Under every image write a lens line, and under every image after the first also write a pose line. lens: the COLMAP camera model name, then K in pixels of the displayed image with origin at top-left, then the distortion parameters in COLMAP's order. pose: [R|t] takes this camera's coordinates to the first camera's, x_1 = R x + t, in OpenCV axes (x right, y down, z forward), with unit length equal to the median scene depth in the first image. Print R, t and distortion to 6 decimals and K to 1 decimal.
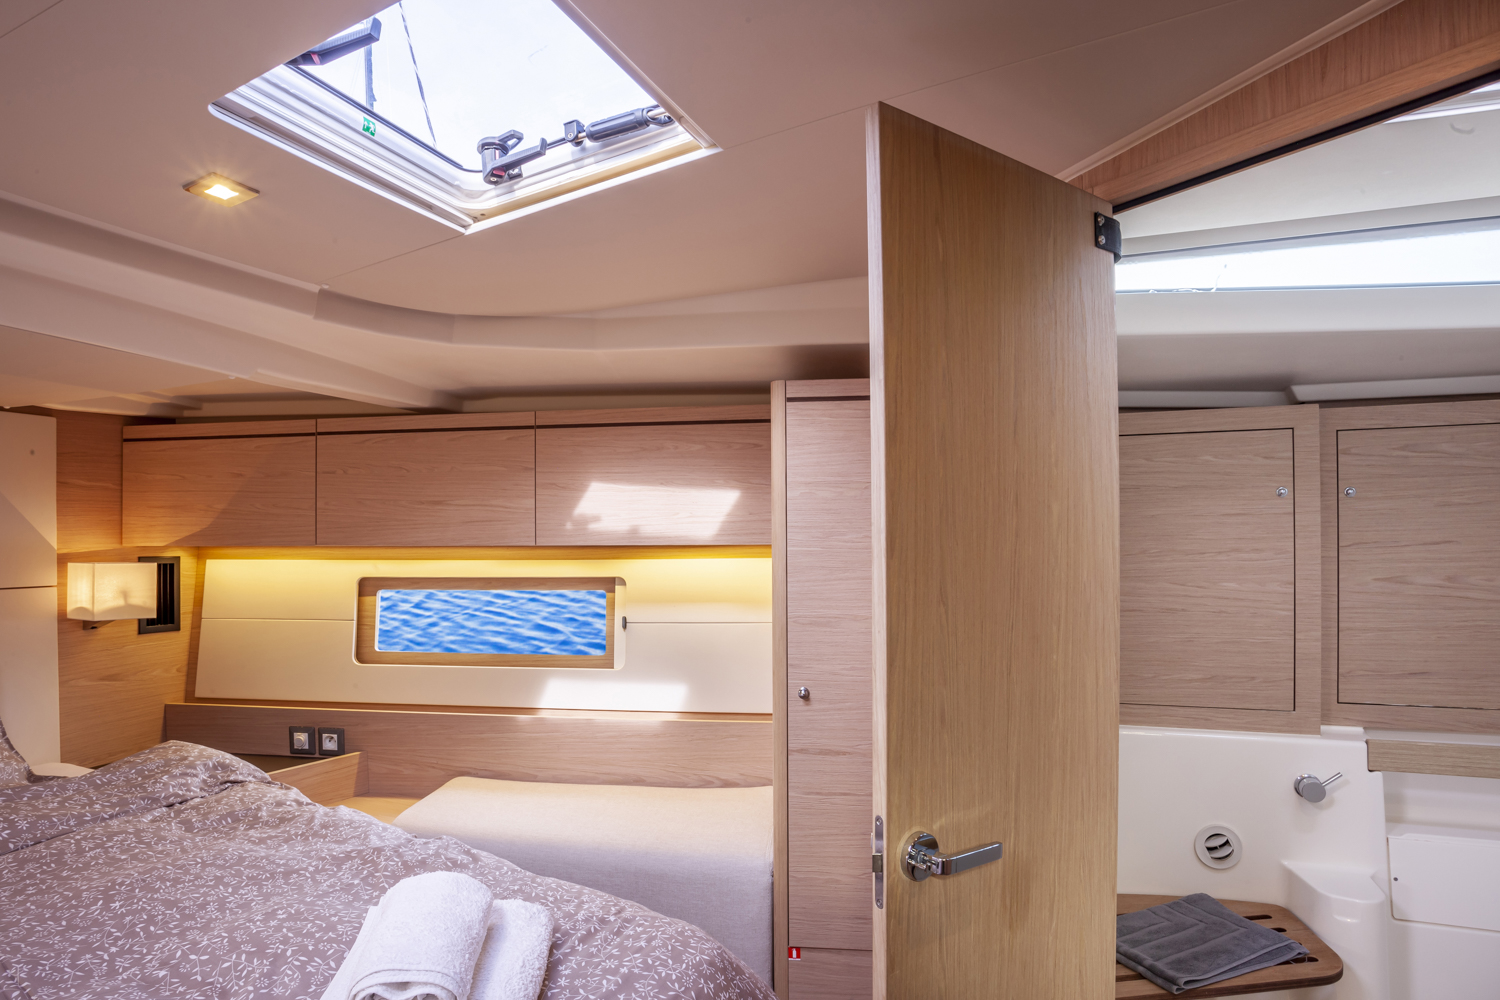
lens RADIAL K [[847.3, 0, 782.6], [0, 847.3, 534.4], [0, 0, 1]] dist [-0.089615, 0.036552]
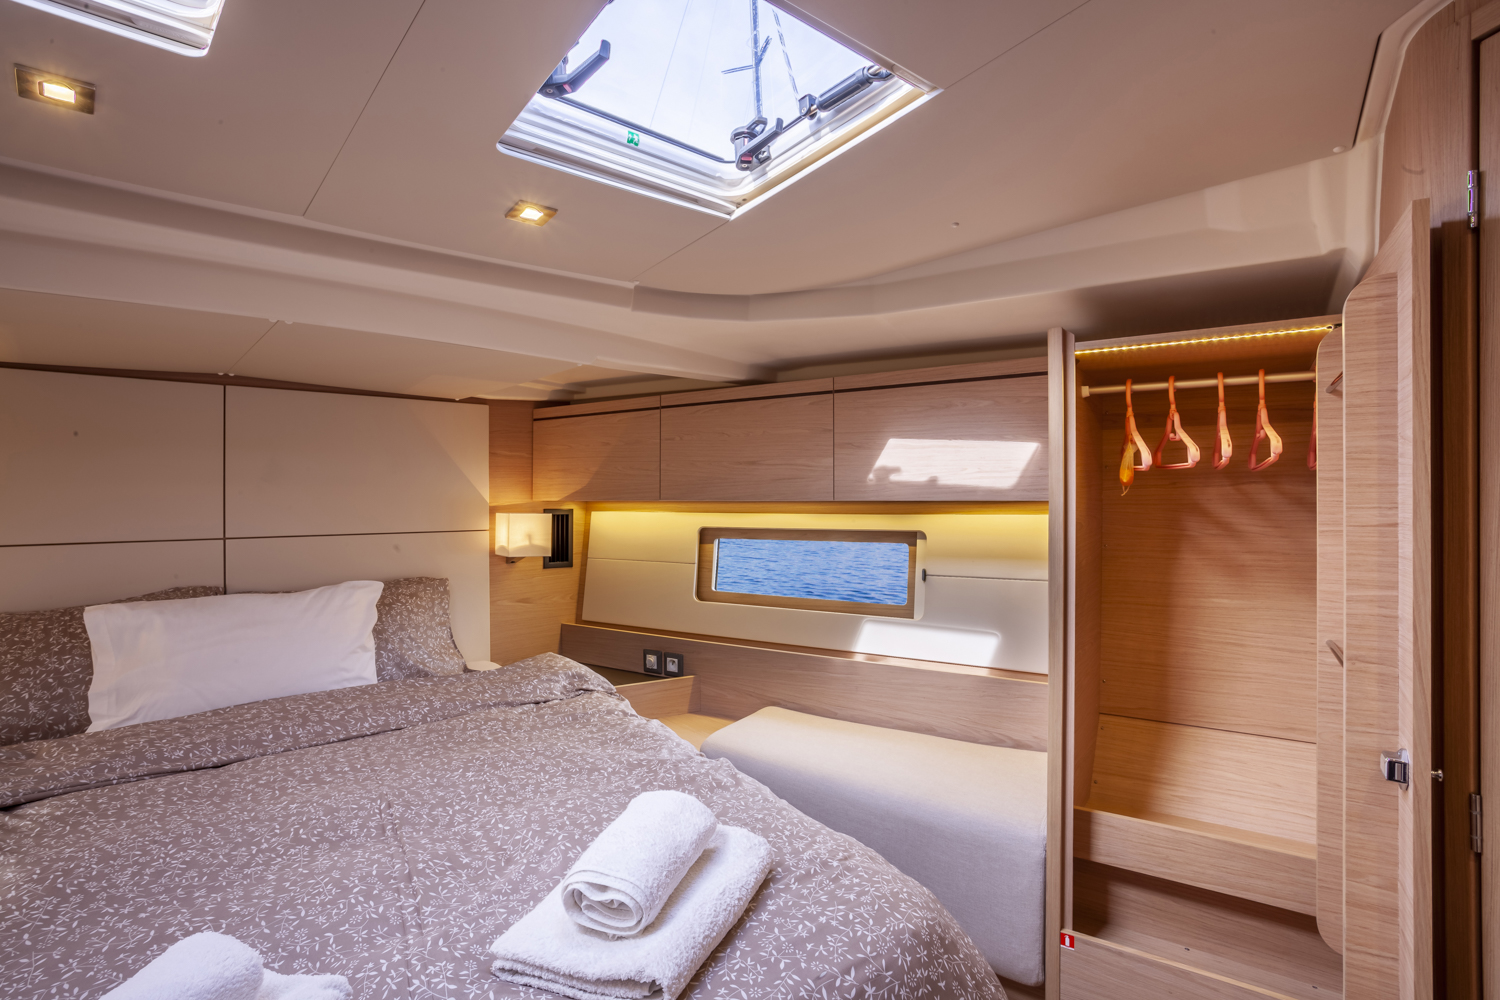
lens RADIAL K [[773.5, 0, 756.1], [0, 773.5, 486.2], [0, 0, 1]] dist [-0.058765, 0.034664]
pose [[0.880420, -0.006553, -0.474149, 0.102619], [0.001671, 0.999941, -0.010716, 0.005656], [0.474192, 0.008643, 0.880379, 0.080776]]
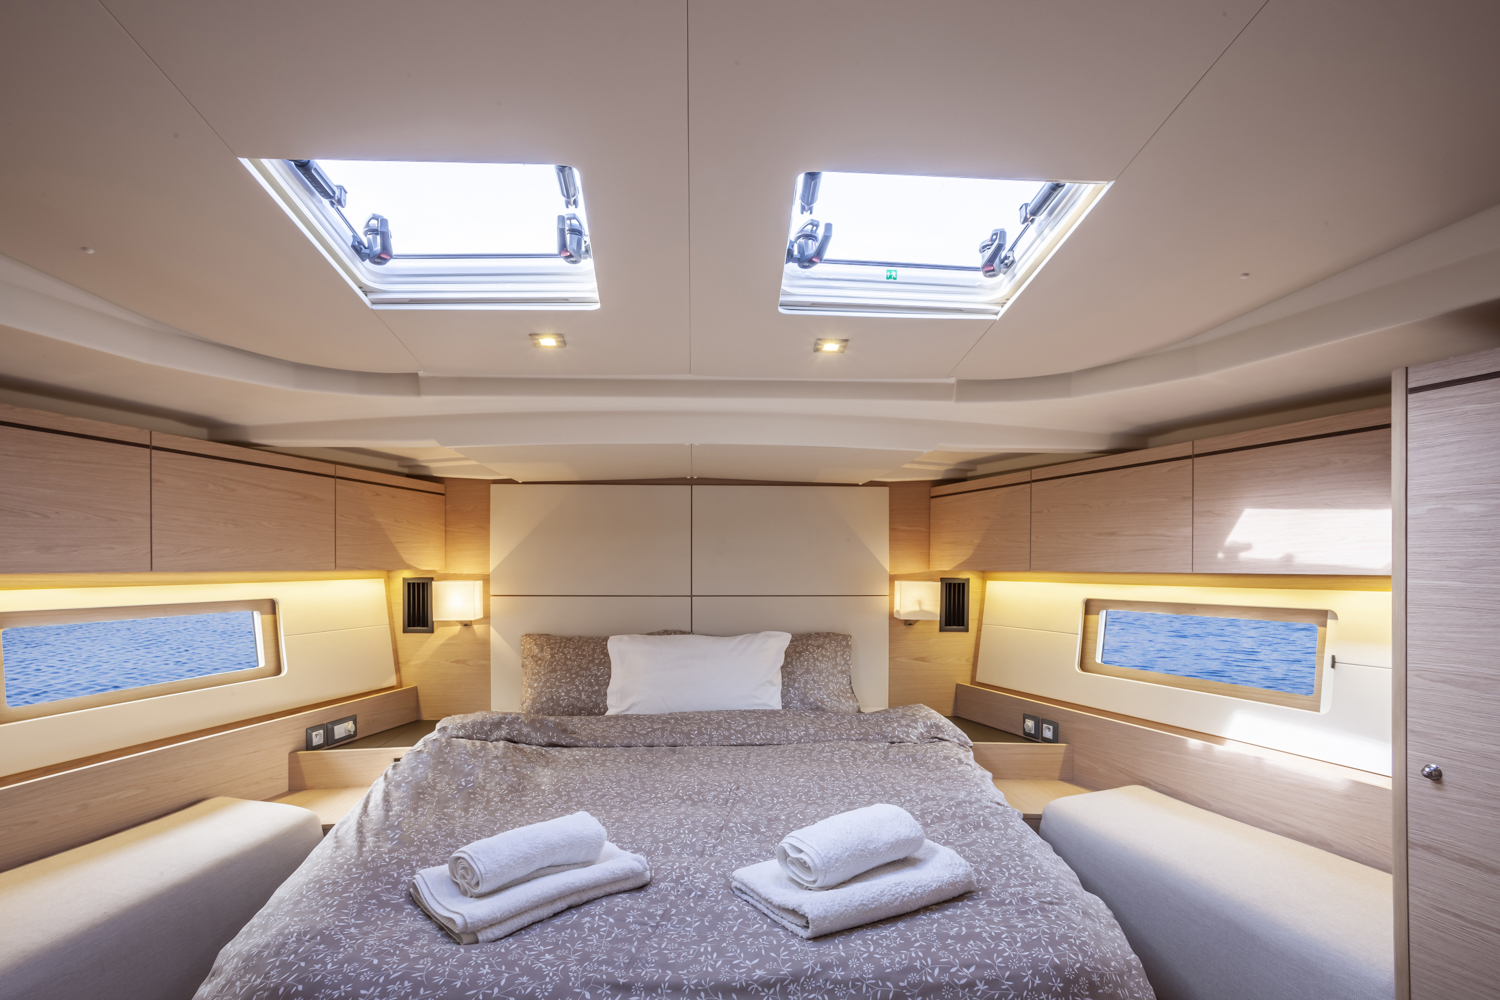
lens RADIAL K [[809.0, 0, 752.3], [0, 809.0, 565.2], [0, 0, 1]] dist [-0.024339, 0.001238]
pose [[0.392176, 0.004235, -0.919880, 0.434401], [0.001723, 0.999984, 0.005338, -0.002720], [0.919889, -0.003678, 0.392163, 0.145222]]
